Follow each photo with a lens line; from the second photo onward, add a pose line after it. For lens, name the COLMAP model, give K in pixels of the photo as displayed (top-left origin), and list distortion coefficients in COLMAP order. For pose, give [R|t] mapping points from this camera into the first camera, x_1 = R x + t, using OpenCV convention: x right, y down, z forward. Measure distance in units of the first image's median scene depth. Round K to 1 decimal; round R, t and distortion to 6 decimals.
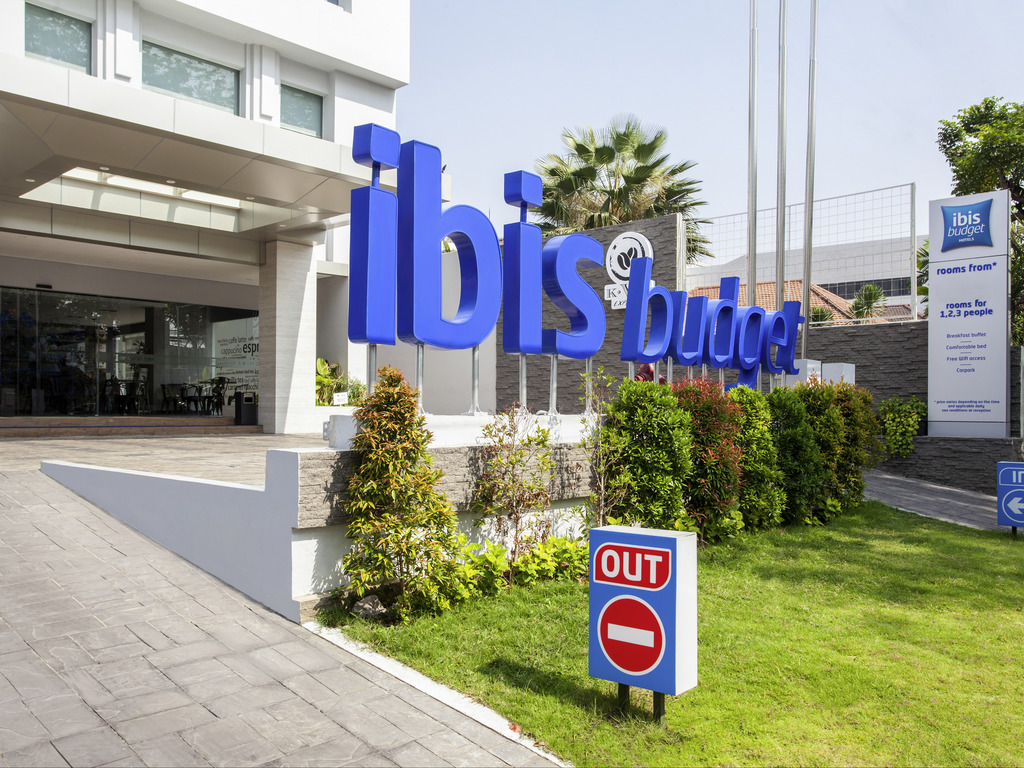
lens RADIAL K [[888.0, 0, 512.0], [0, 888.0, 384.0], [0, 0, 1]] dist [0.001425, 0.000541]
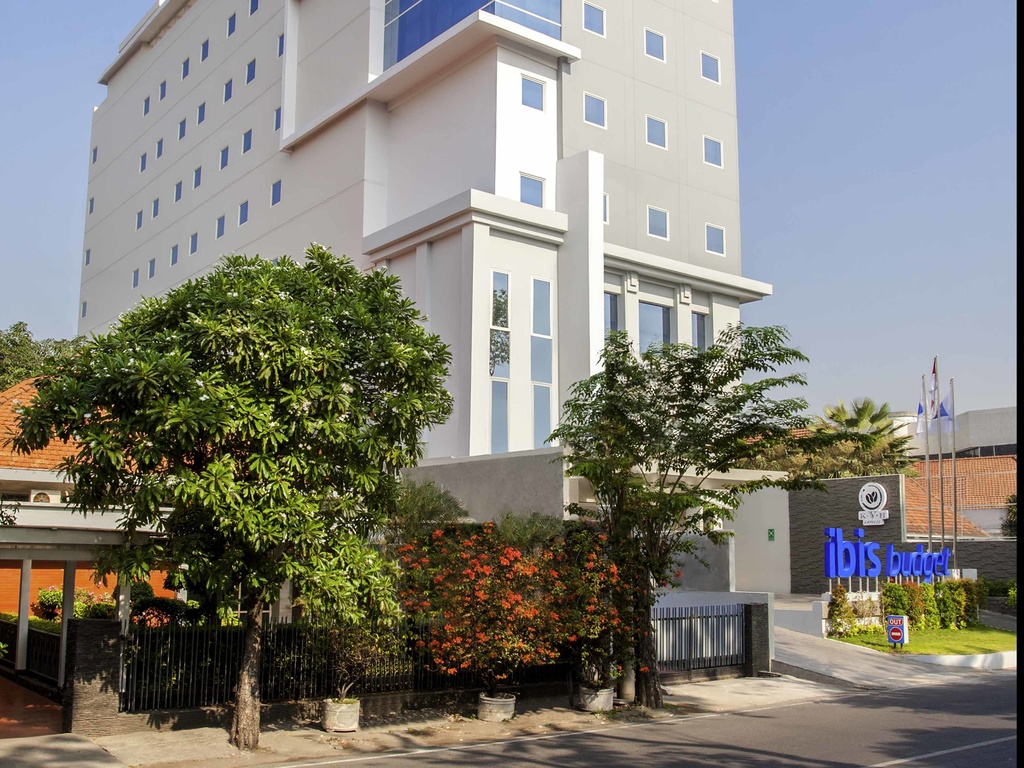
lens RADIAL K [[1058.9, 0, 512.0], [0, 1058.9, 384.0], [0, 0, 1]] dist [-0.046139, -0.001925]
pose [[0.985558, -0.020007, -0.168152, -0.660239], [-0.003400, 0.990458, -0.137773, -0.215658], [0.169304, 0.136355, 0.976086, -3.627734]]
